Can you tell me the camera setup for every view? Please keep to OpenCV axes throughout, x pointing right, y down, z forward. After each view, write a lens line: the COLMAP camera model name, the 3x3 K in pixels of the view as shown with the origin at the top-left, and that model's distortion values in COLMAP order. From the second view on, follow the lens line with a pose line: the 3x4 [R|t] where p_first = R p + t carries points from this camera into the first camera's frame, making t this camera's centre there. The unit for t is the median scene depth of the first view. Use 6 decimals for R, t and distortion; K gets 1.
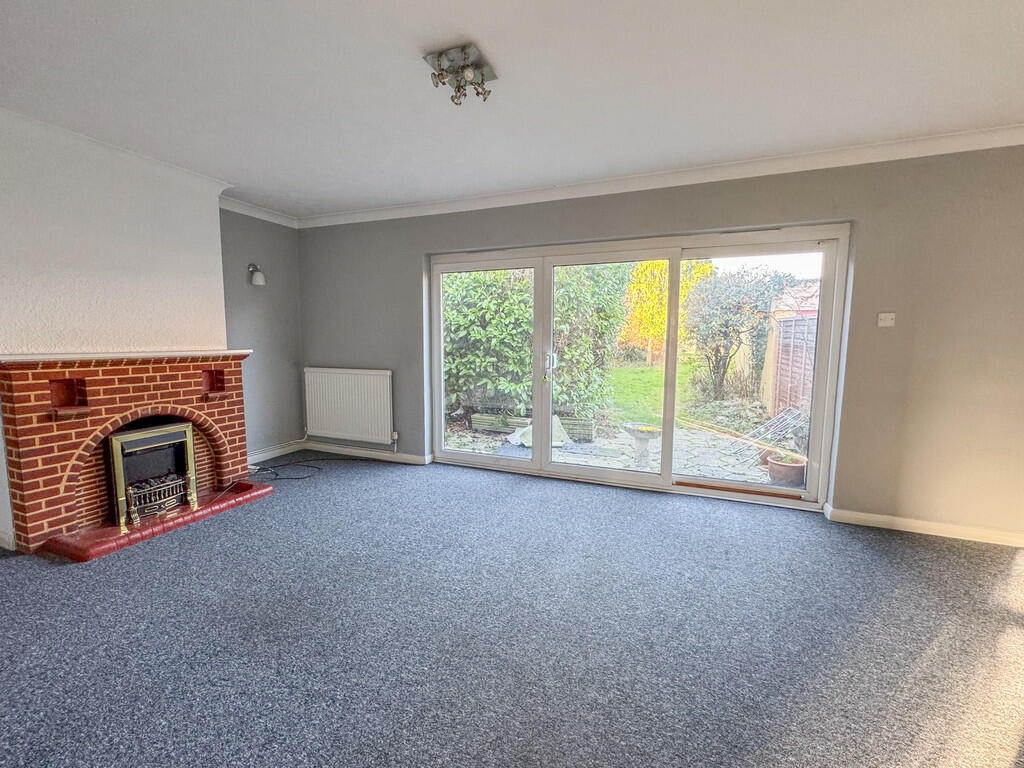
lens RADIAL K [[415.7, 0, 499.3], [0, 415.7, 383.0], [0, 0, 1]] dist [-0.002235, -0.000149]
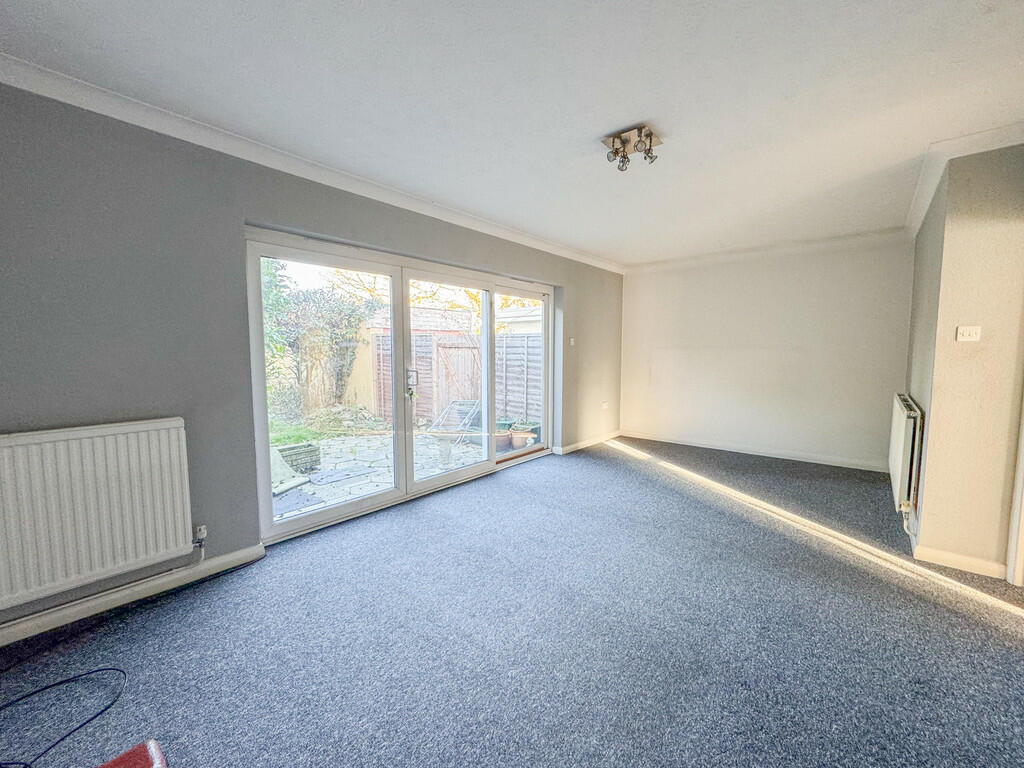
lens RADIAL K [[415.7, 0, 499.3], [0, 415.7, 383.0], [0, 0, 1]] dist [-0.002235, -0.000149]
pose [[0.333277, -0.080781, 0.939362, -0.780551], [0.102060, 0.993559, 0.049232, -0.072266], [-0.937289, 0.079463, 0.339375, 0.532201]]
